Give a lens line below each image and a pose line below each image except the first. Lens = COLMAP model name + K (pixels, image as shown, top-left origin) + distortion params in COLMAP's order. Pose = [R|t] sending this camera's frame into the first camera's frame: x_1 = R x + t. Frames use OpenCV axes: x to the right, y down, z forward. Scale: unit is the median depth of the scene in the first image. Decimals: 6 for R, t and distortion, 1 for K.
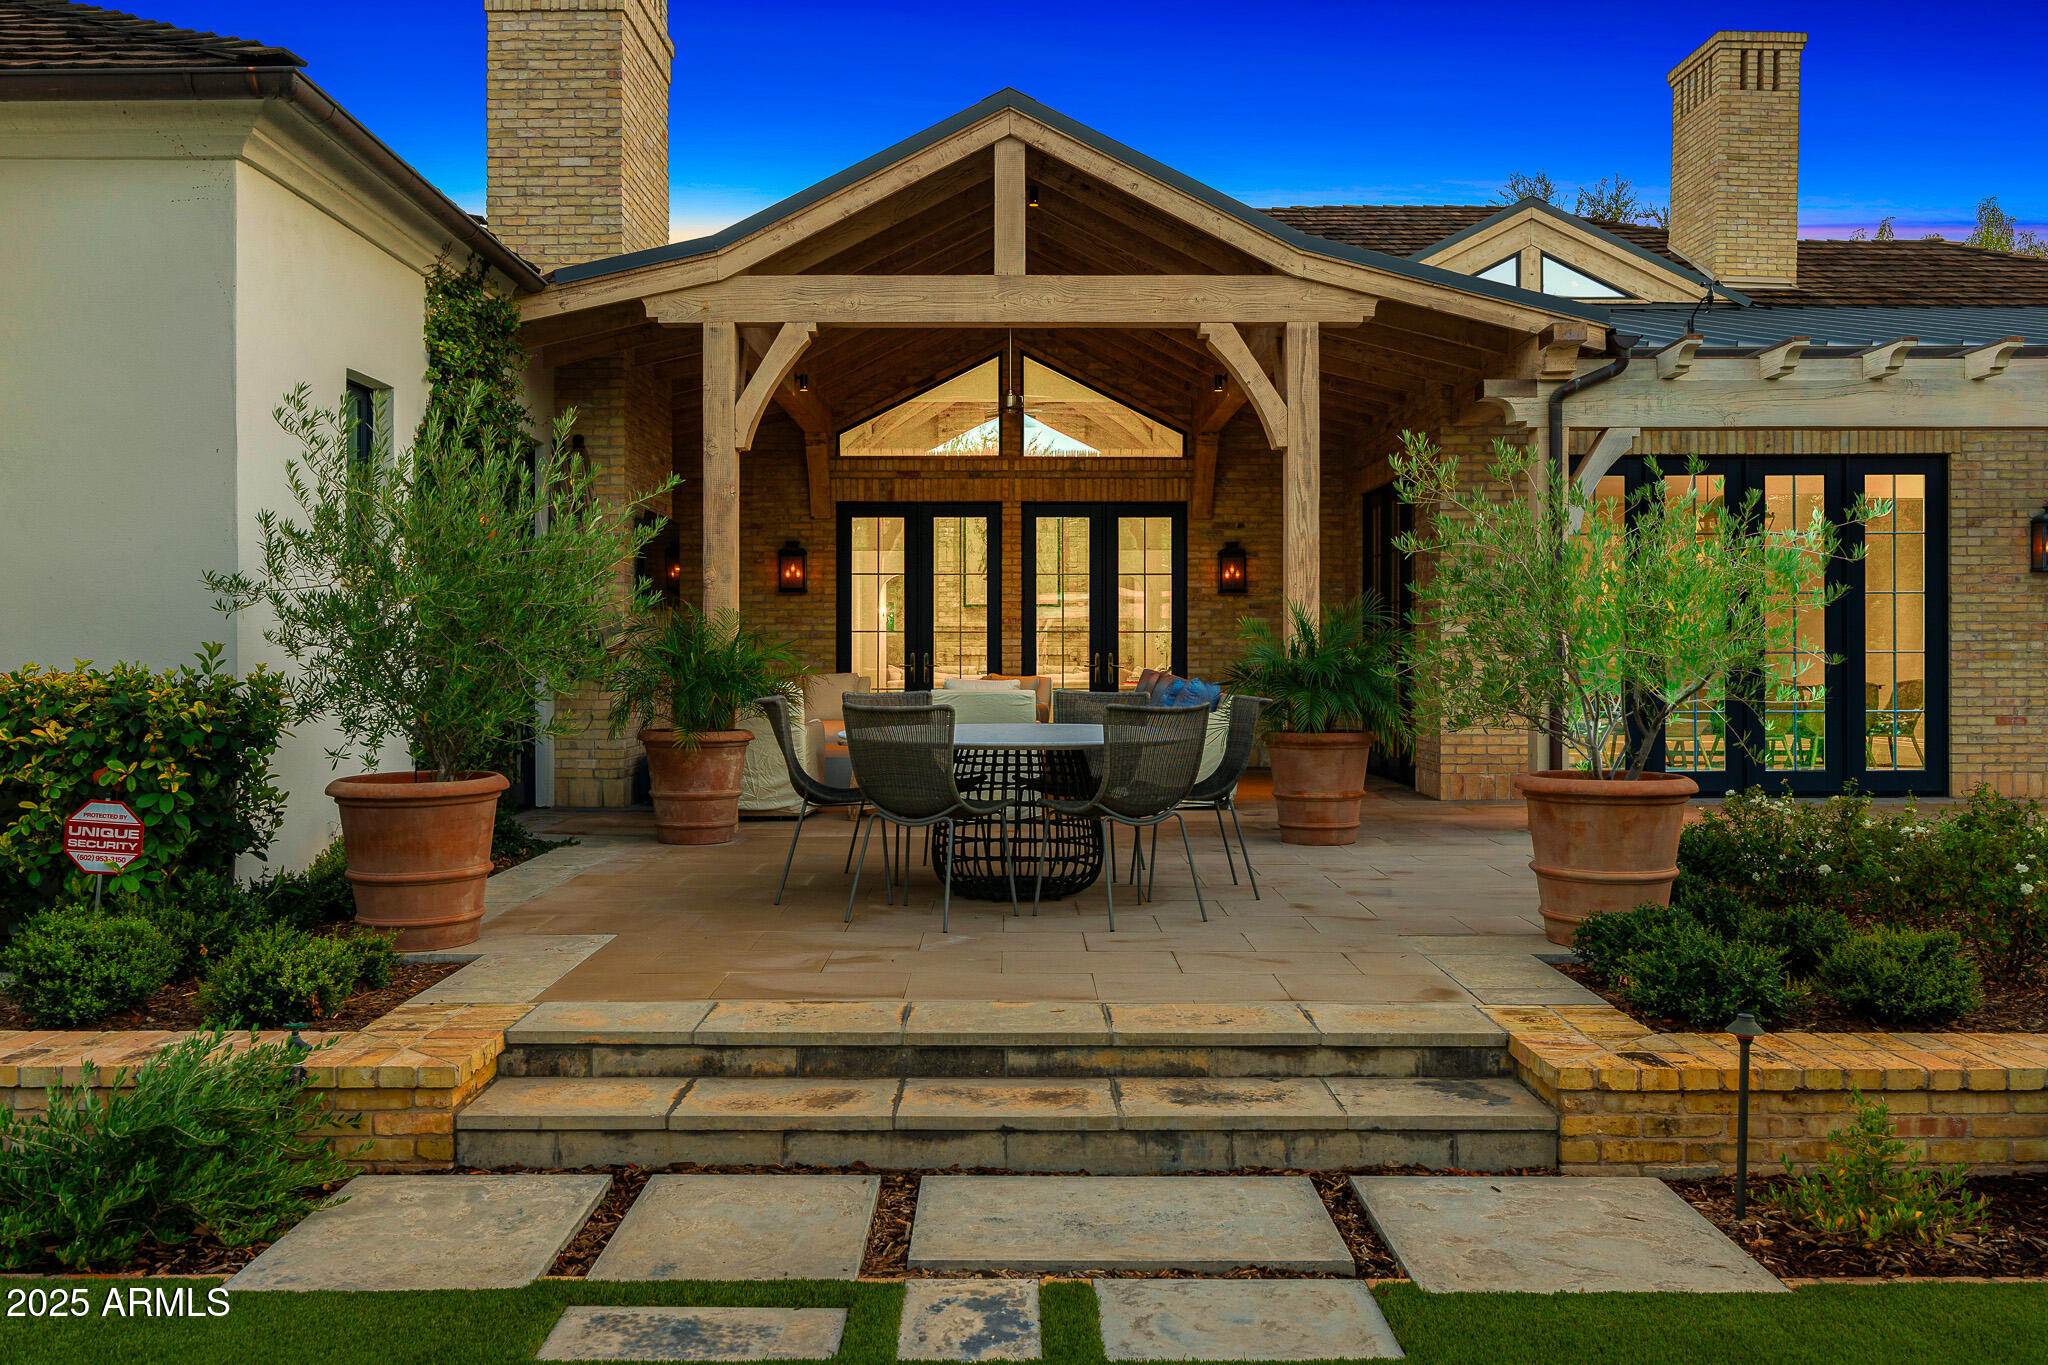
lens RADIAL K [[1619.9, 0, 1022.7], [0, 1619.9, 674.9], [0, 0, 1]] dist [-0.036057, 0.001559]
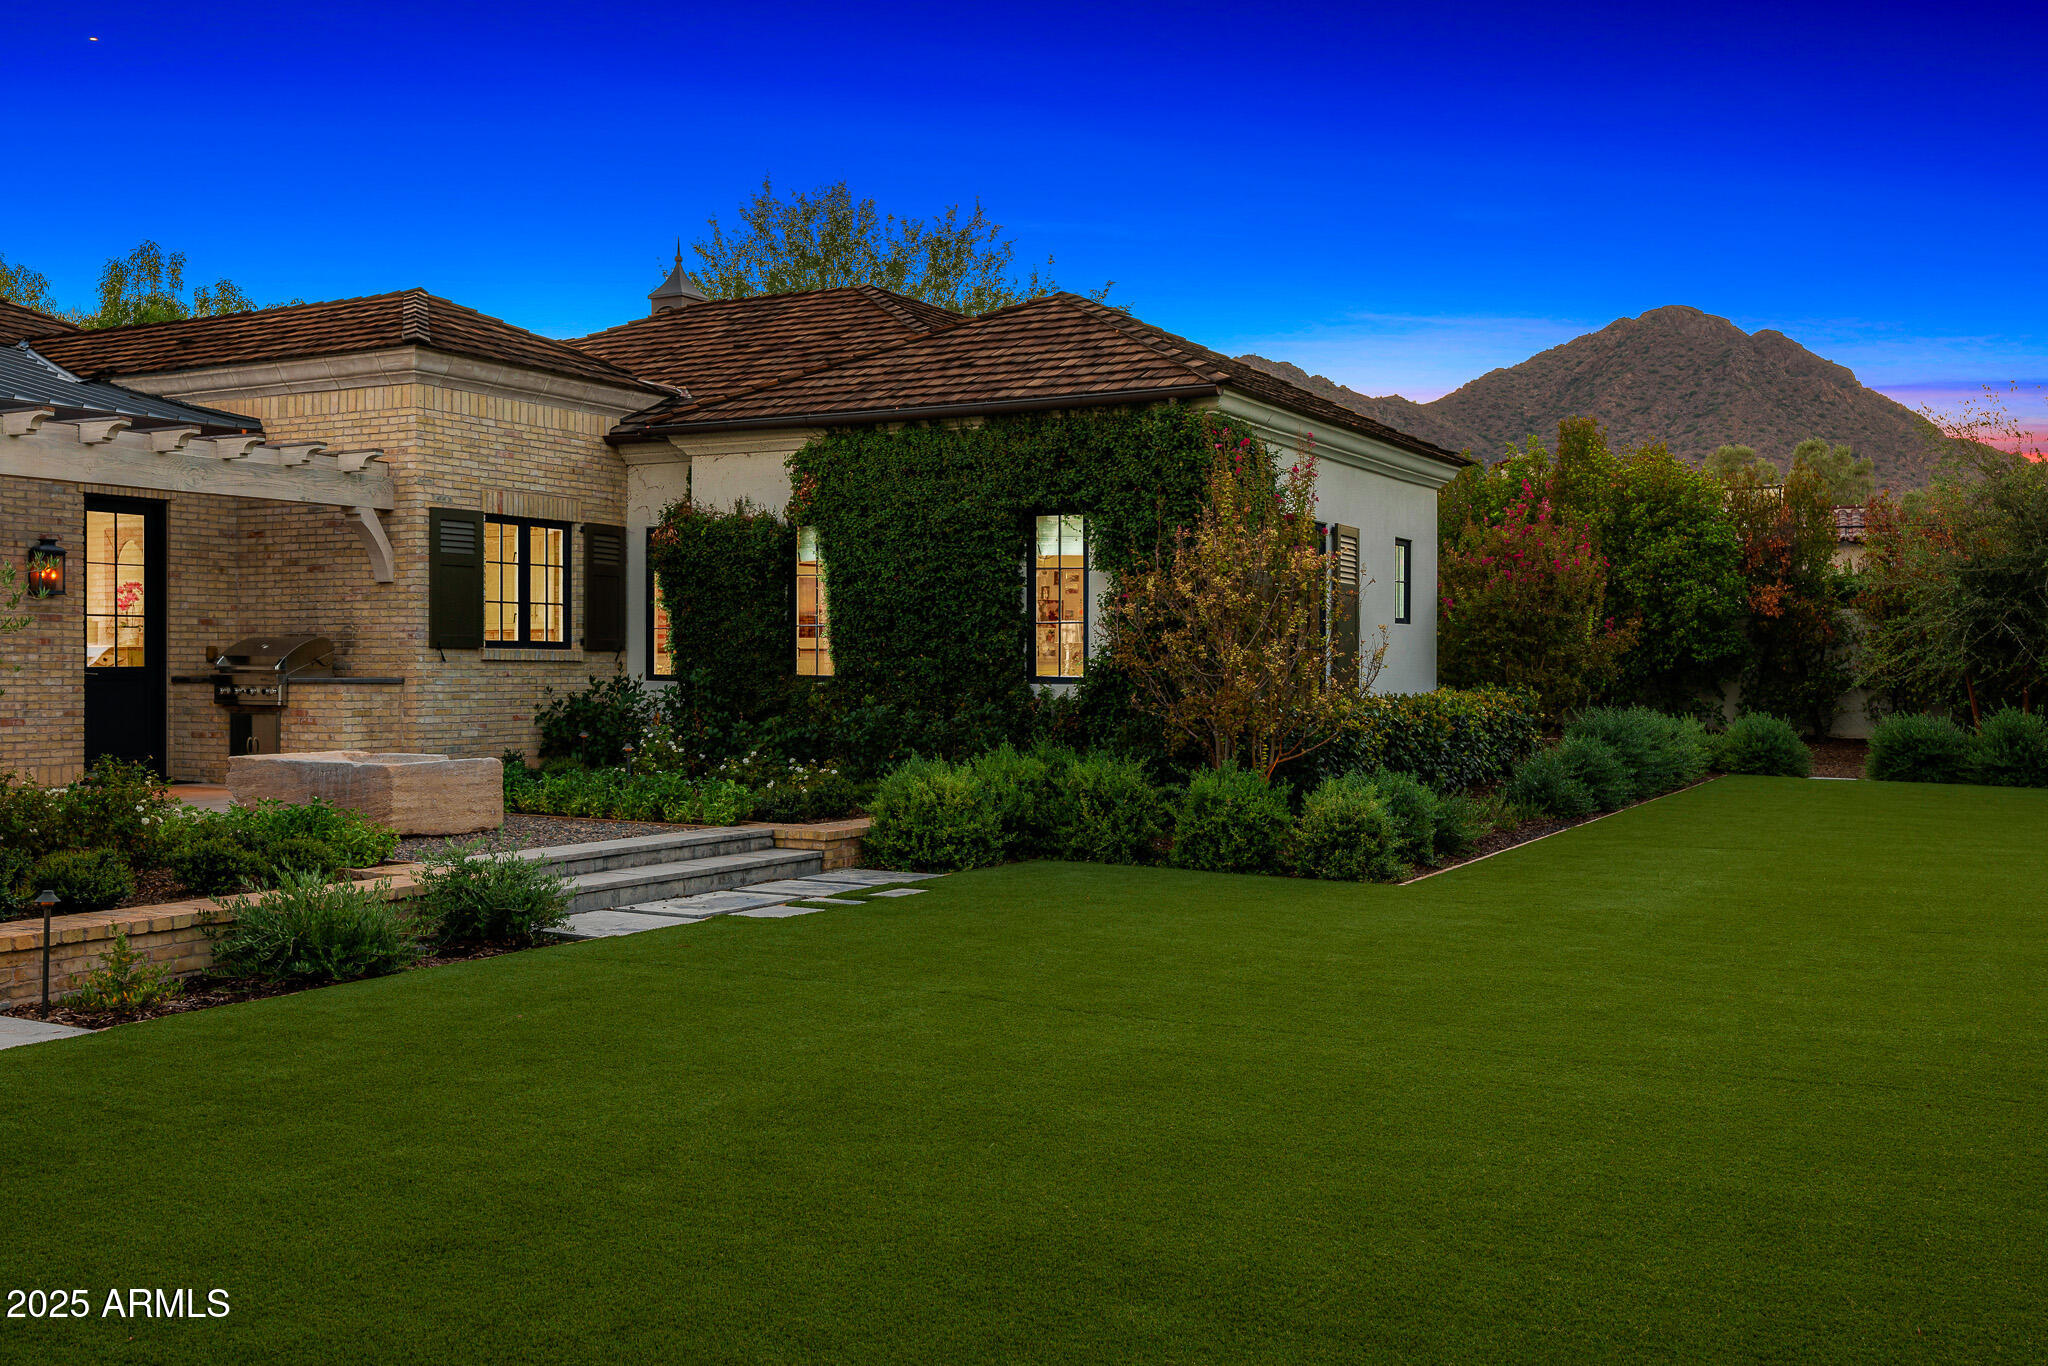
lens RADIAL K [[2054.8, 0, 1023.0], [0, 2054.8, 681.2], [0, 0, 1]] dist [-0.001453, 0.000000]
pose [[0.448797, -0.000556, 0.893634, -0.382578], [0.003730, 0.999992, -0.001251, 0.003469], [-0.893626, 0.003894, 0.448795, -0.320959]]
